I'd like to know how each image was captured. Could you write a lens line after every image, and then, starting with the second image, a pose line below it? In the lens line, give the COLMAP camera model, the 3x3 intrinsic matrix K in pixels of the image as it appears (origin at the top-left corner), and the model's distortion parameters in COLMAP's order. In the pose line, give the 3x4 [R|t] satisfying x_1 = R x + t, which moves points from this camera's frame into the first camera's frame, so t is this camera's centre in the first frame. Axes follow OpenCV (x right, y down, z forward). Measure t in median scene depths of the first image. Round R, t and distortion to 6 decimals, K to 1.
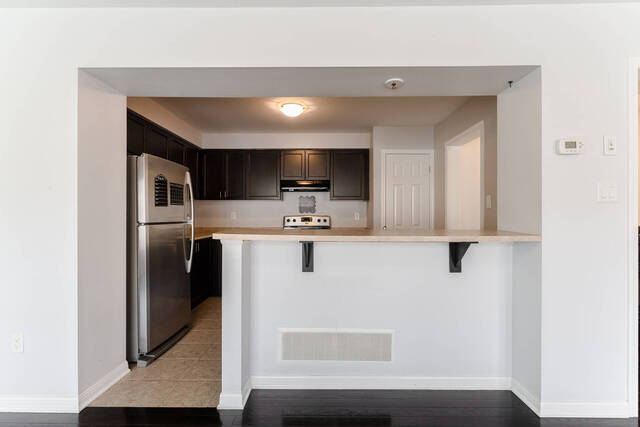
lens RADIAL K [[295.6, 0, 318.1], [0, 295.6, 217.1], [0, 0, 1]] dist [-0.016345, 0.005898]
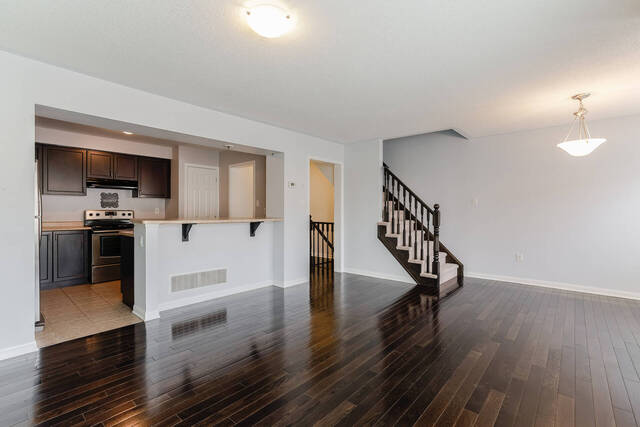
lens RADIAL K [[295.6, 0, 321.5], [0, 295.6, 213.0], [0, 0, 1]] dist [-0.016345, 0.005898]
pose [[0.650941, -0.002692, 0.759124, -0.669046], [0.000398, 0.999995, 0.003205, 0.004801], [-0.759128, -0.001784, 0.650938, -0.631754]]
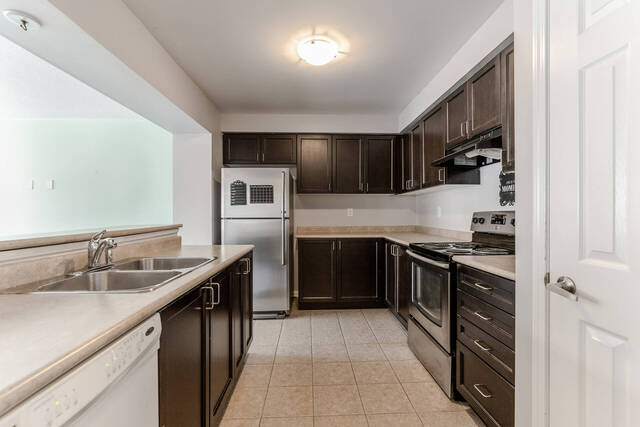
lens RADIAL K [[295.6, 0, 337.9], [0, 295.6, 214.7], [0, 0, 1]] dist [-0.016345, 0.005898]
pose [[0.083700, 0.005130, -0.996478, 0.745844], [-0.001611, 0.999986, 0.005013, -0.002826], [0.996490, 0.001186, 0.083707, 1.282464]]
